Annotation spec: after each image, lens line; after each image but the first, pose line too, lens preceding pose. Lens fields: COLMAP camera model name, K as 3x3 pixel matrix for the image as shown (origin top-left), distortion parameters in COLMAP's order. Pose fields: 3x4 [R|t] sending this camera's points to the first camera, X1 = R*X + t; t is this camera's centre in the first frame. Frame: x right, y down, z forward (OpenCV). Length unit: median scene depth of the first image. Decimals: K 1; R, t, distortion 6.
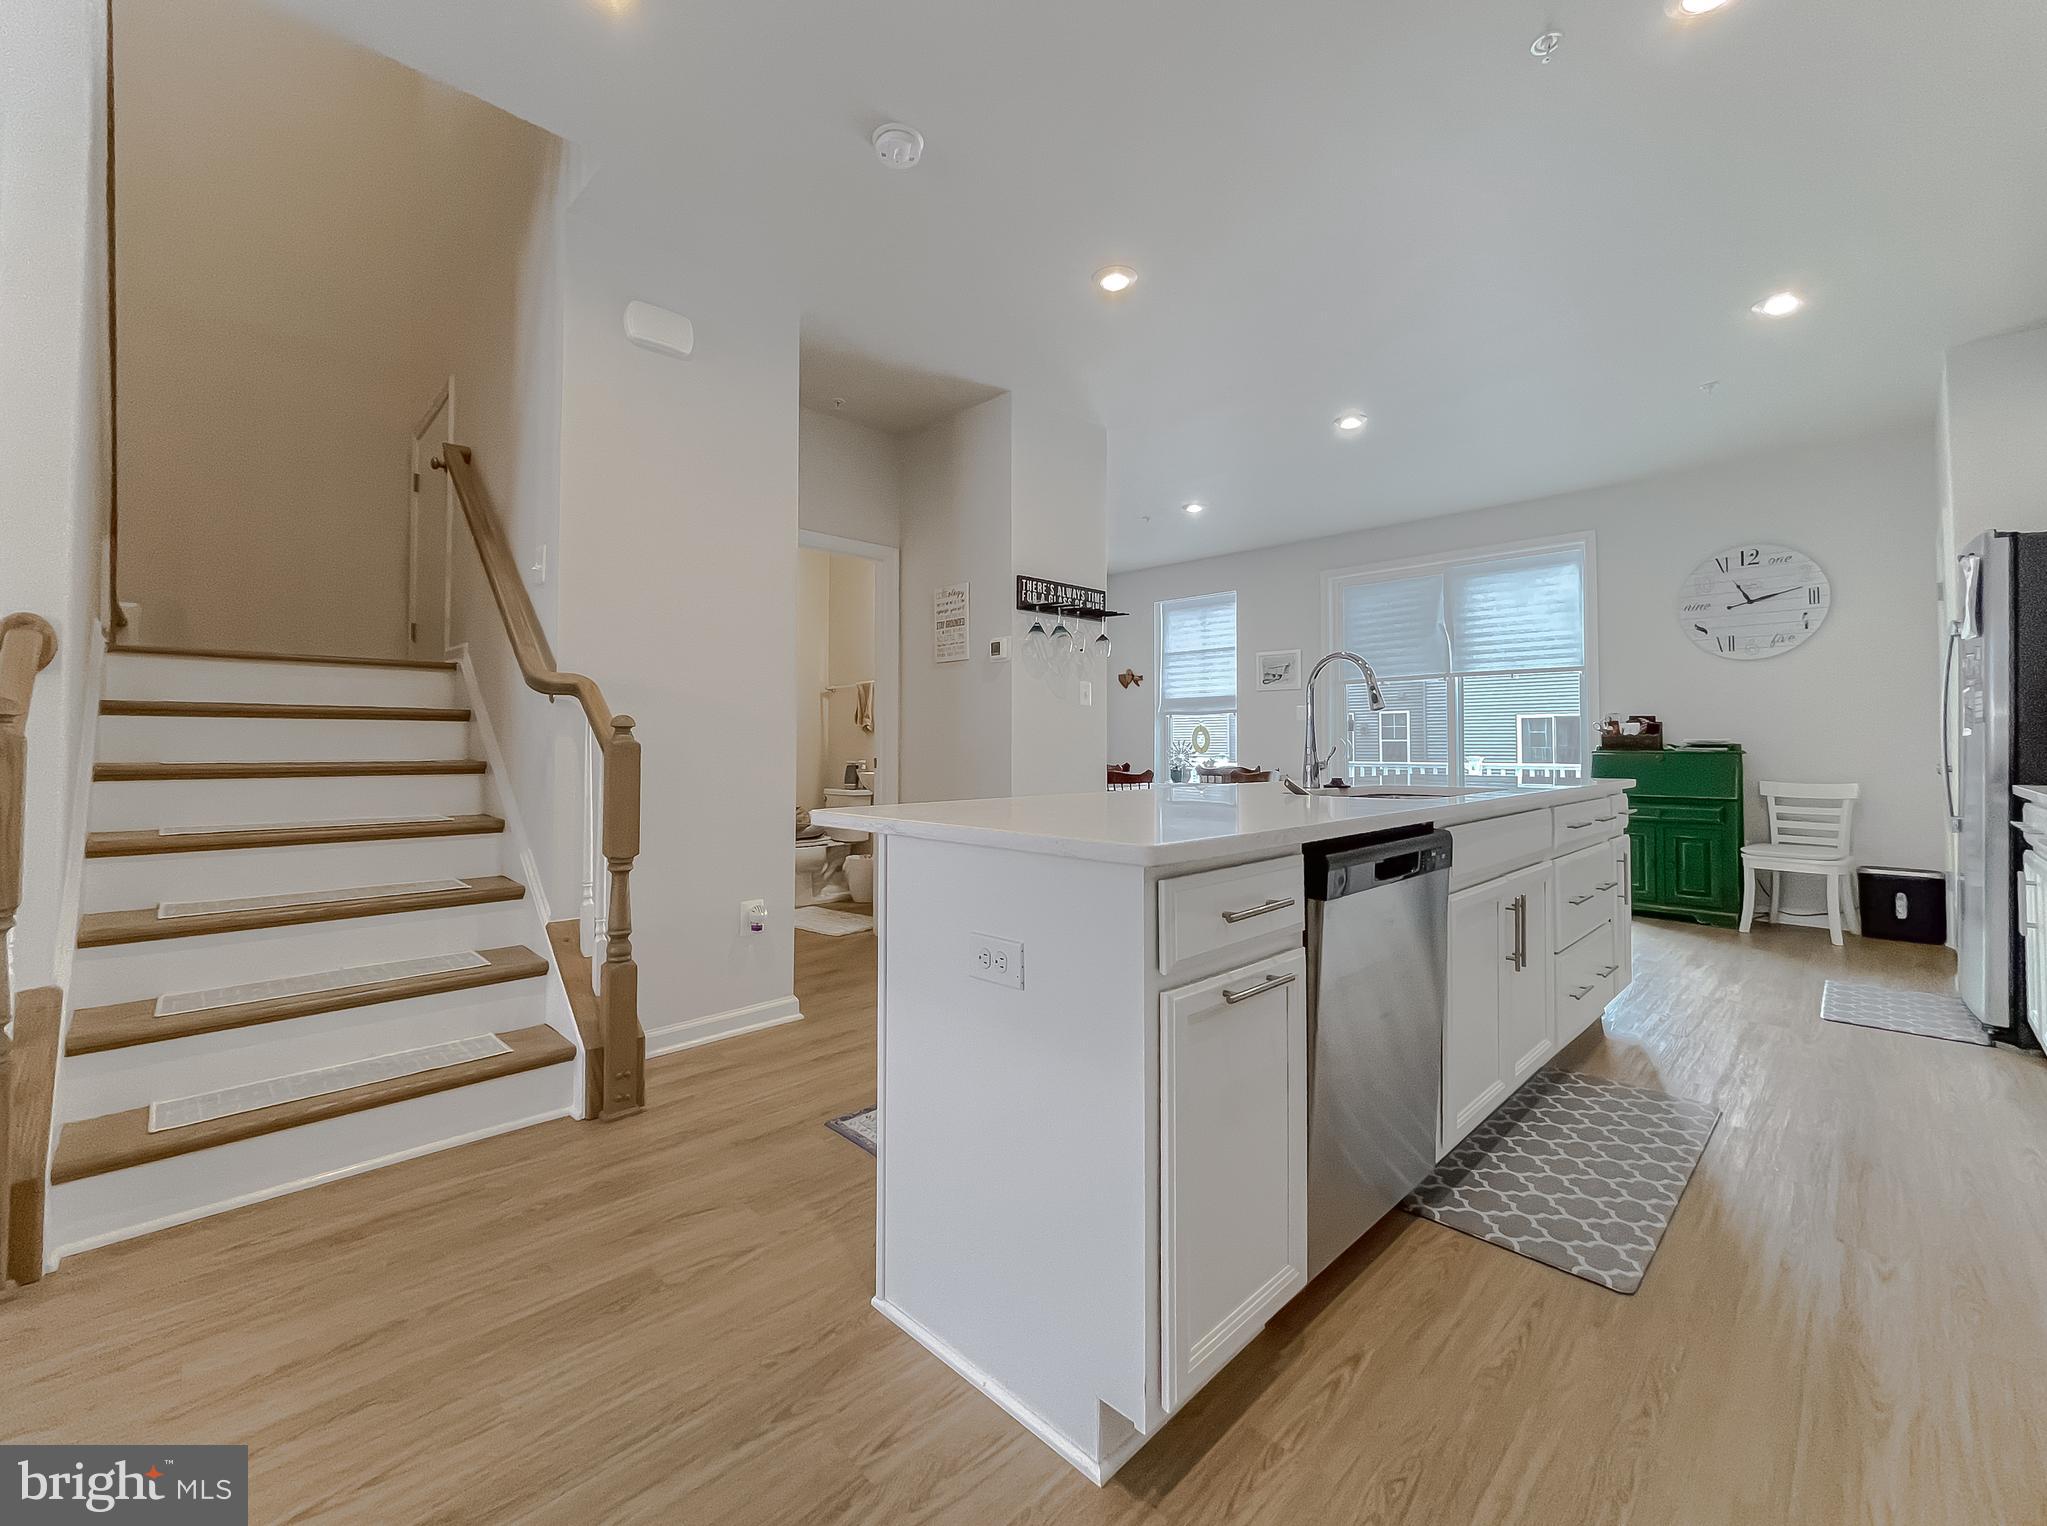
lens RADIAL K [[852.9, 0, 1021.9], [0, 852.9, 713.2], [0, 0, 1]] dist [-0.000011, -0.000005]
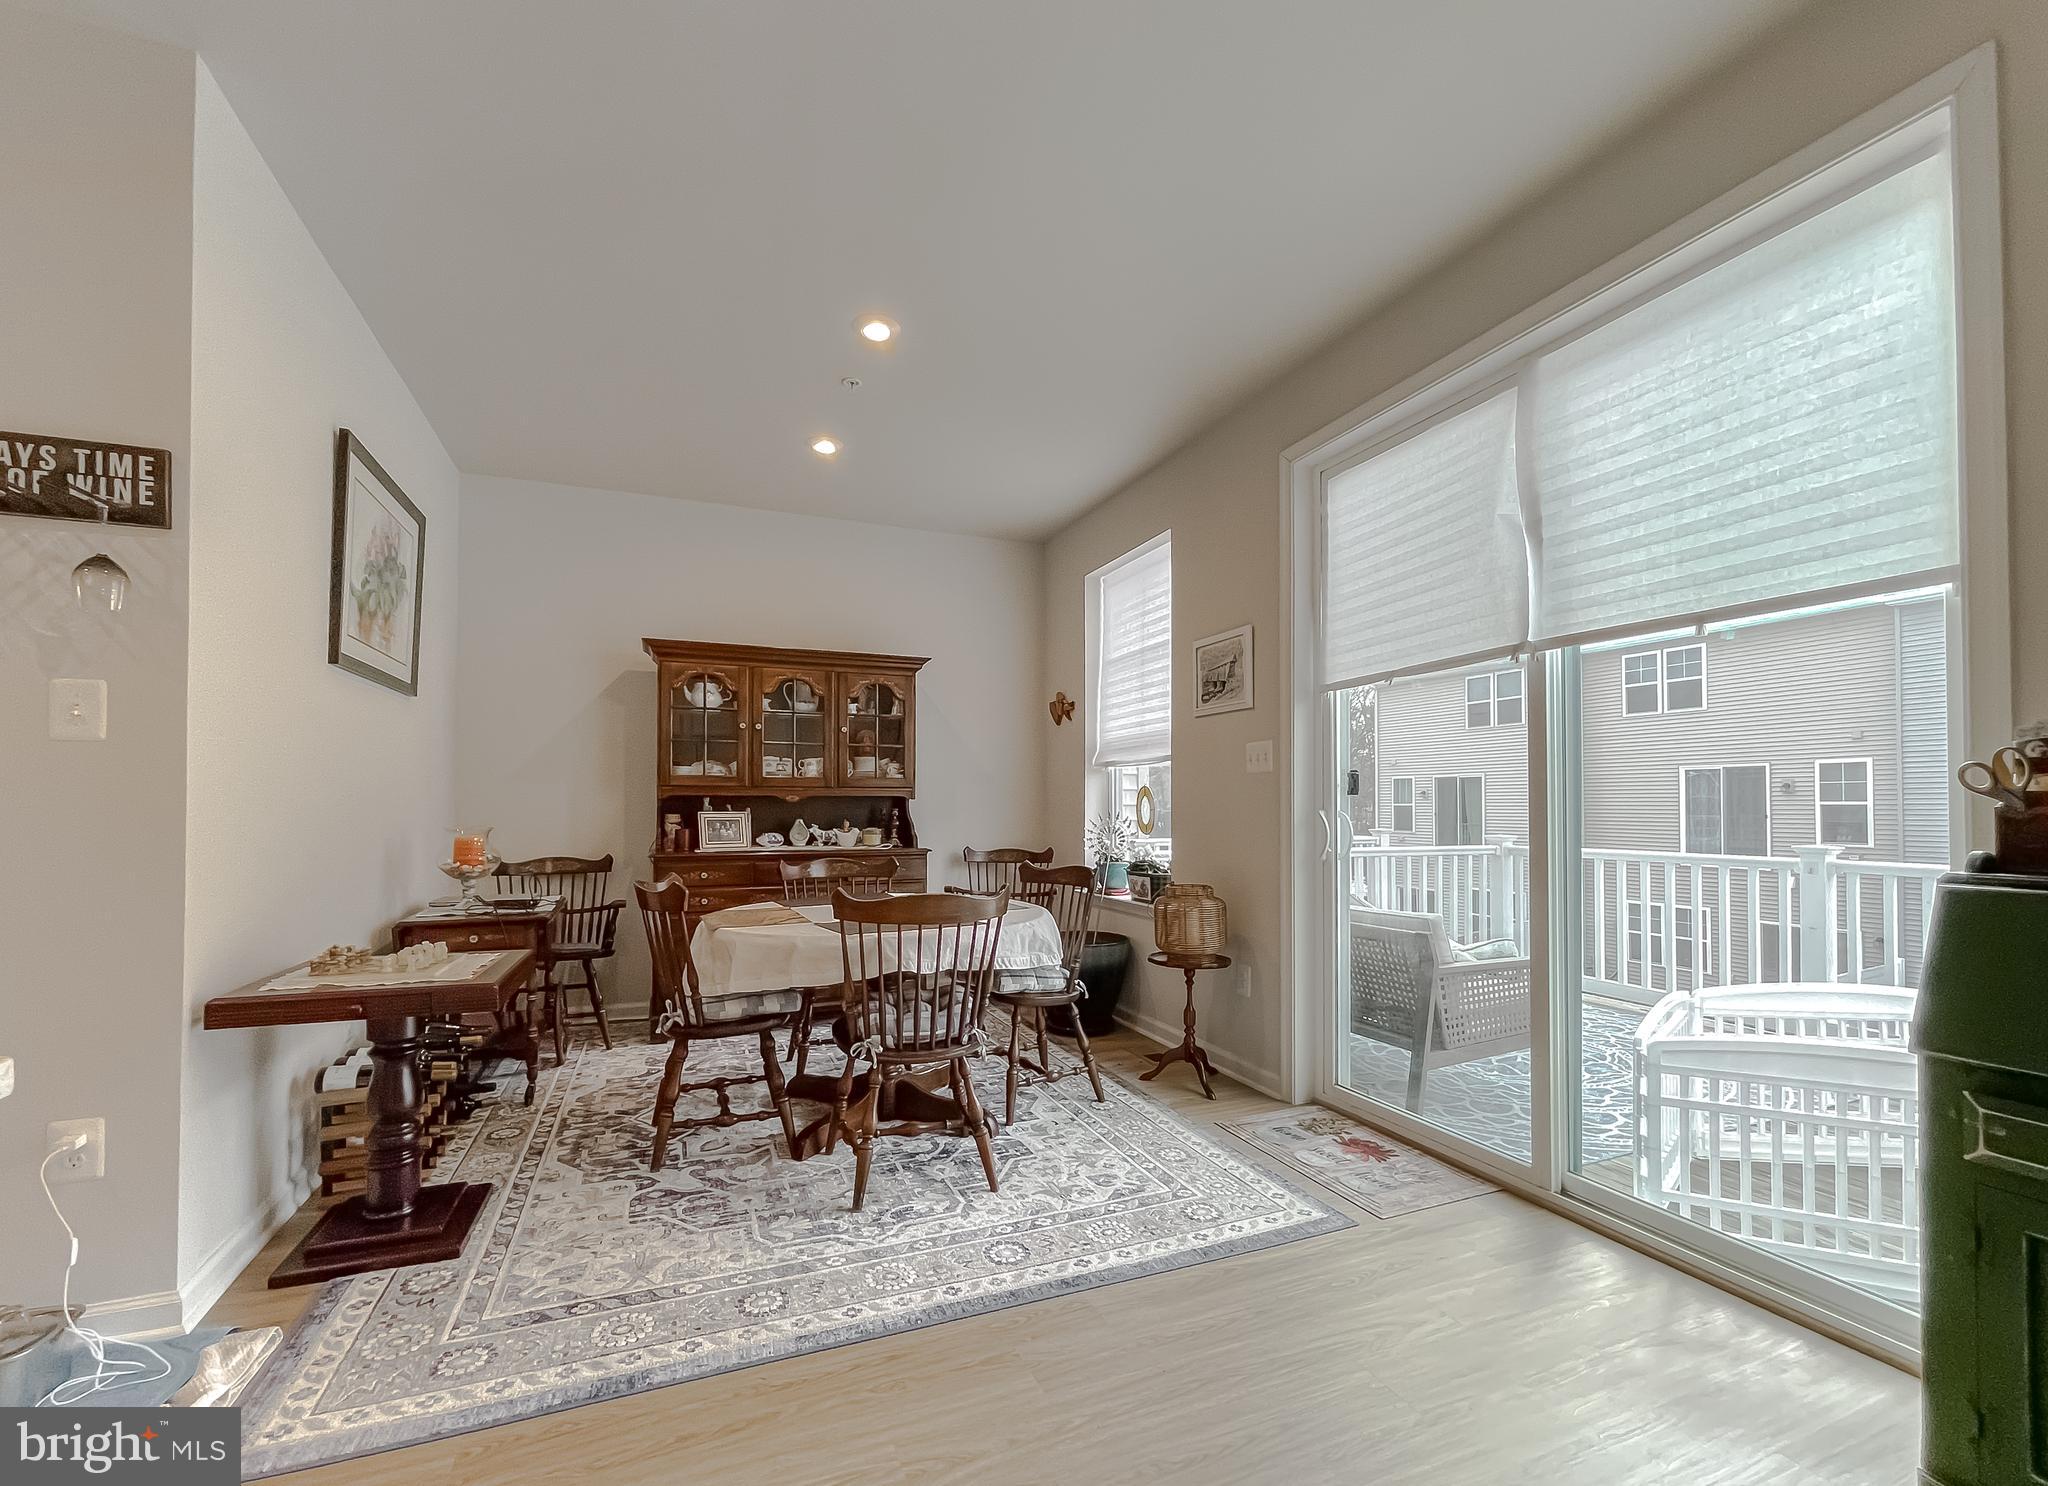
lens RADIAL K [[855.6, 0, 1021.0], [0, 855.6, 792.2], [0, 0, 1]] dist [-0.015095, 0.008096]
pose [[0.921355, -0.006118, -0.388675, 0.466502], [0.013778, 0.999762, 0.016925, 0.011205], [0.388479, -0.020949, 0.921219, 0.598266]]
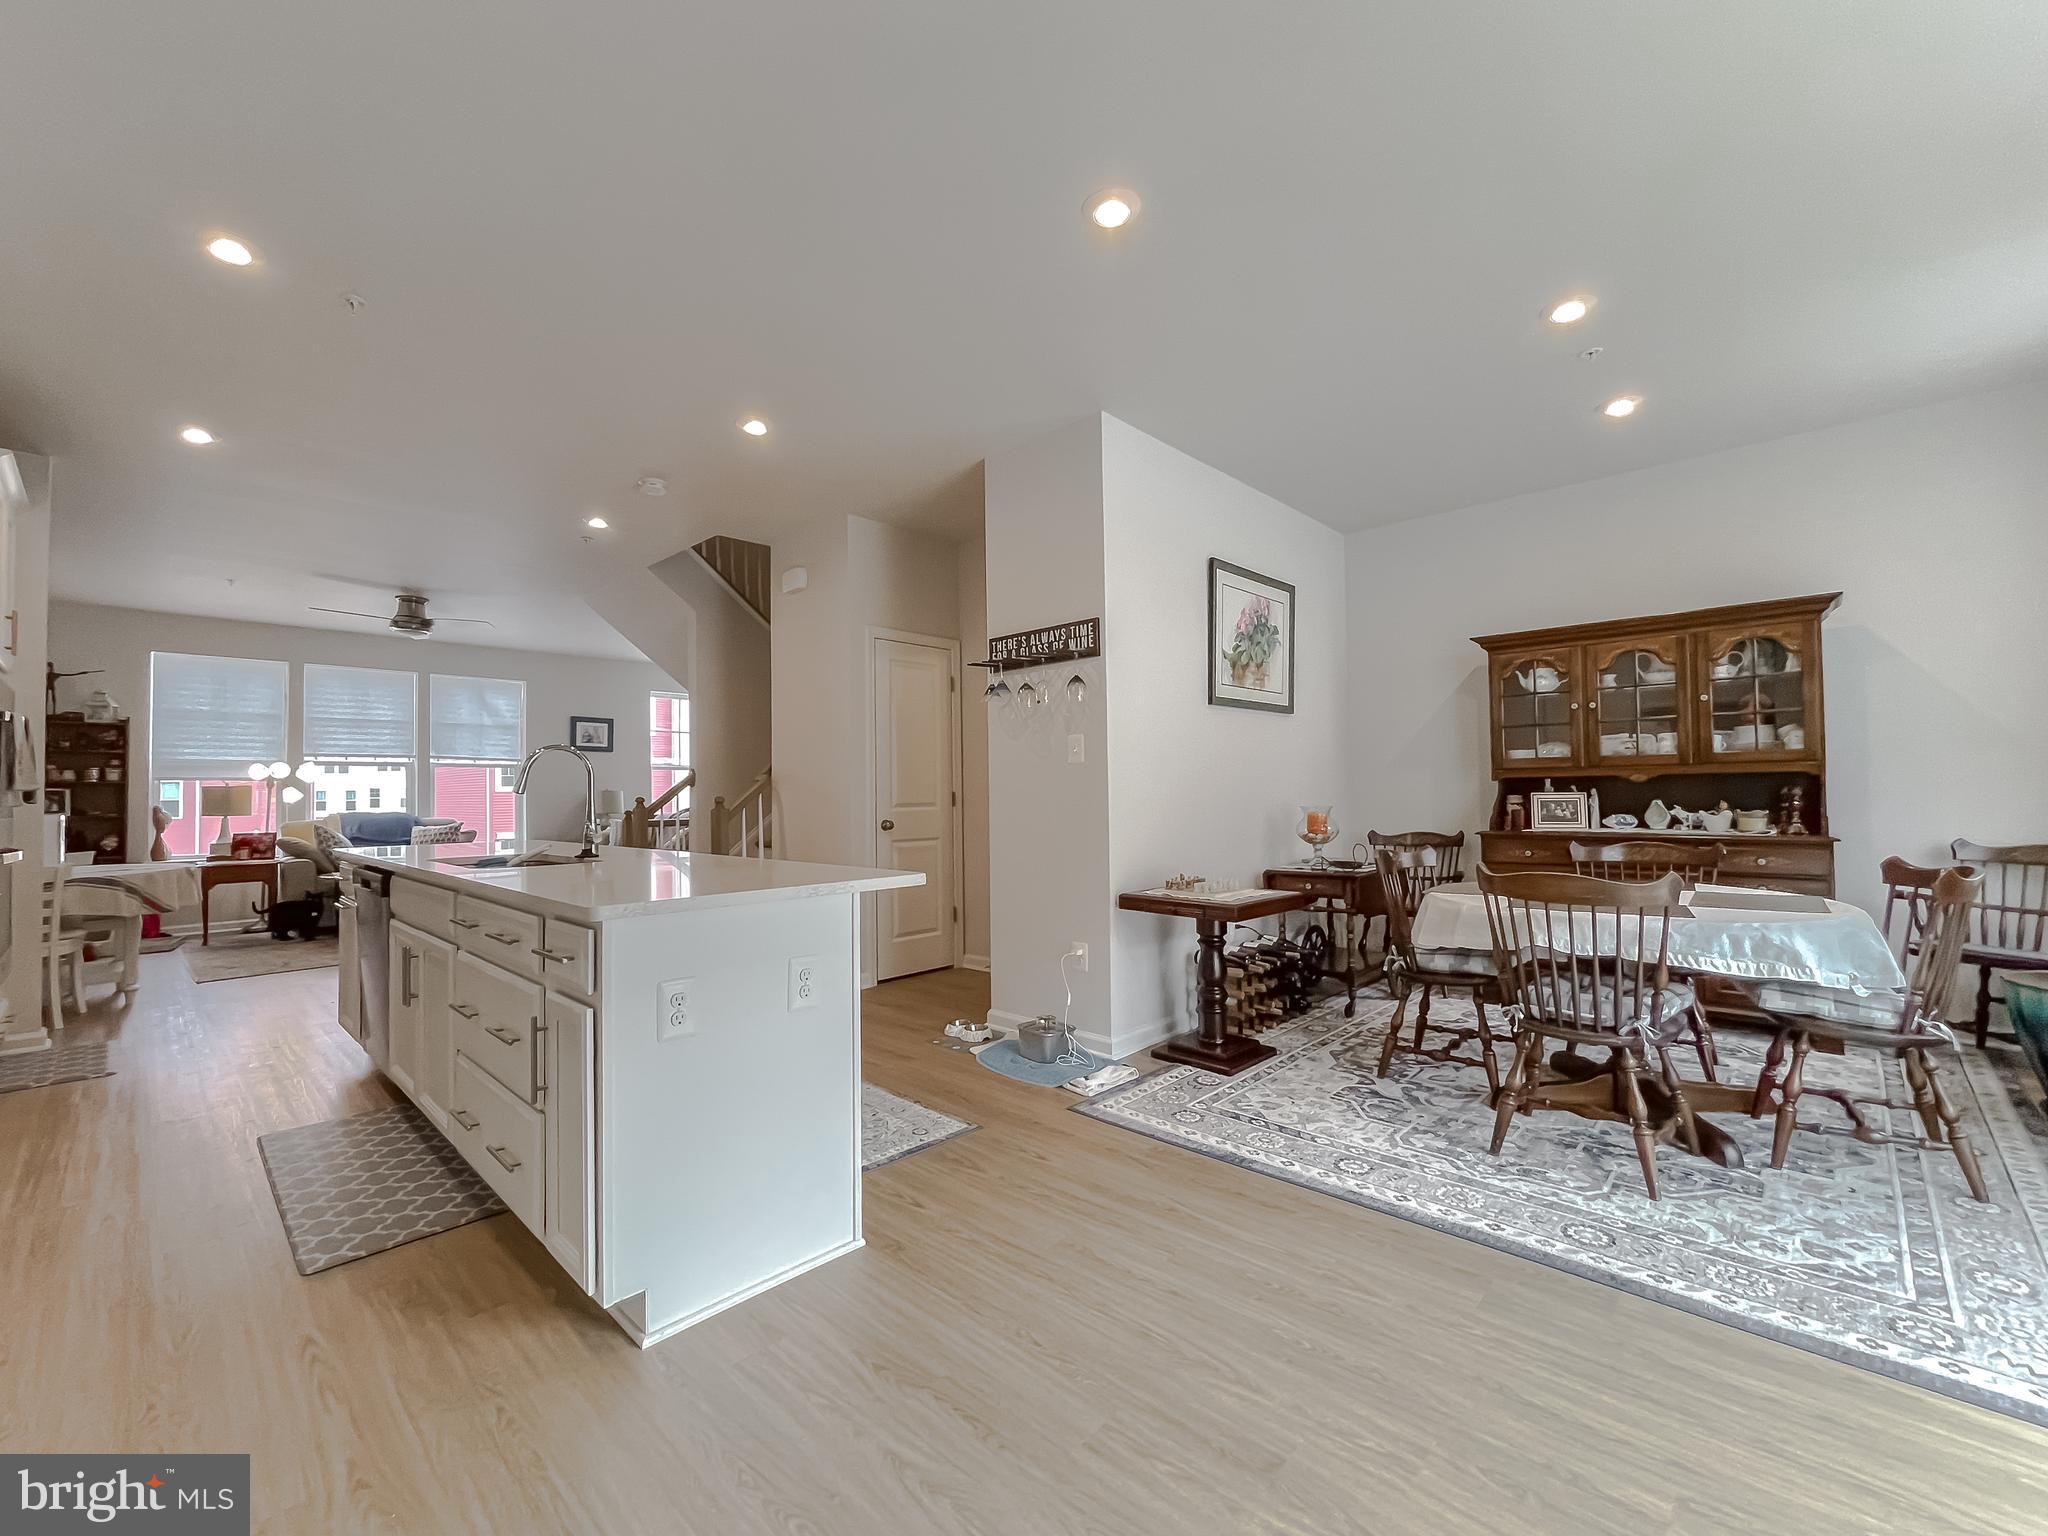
lens RADIAL K [[845.3, 0, 1015.4], [0, 845.3, 775.9], [0, 0, 1]] dist [0.000263, 0.000184]
pose [[0.027924, -0.022789, -0.999350, 0.673079], [0.051548, 0.998443, -0.021328, 0.013558], [0.998280, -0.050919, 0.029055, 0.681749]]
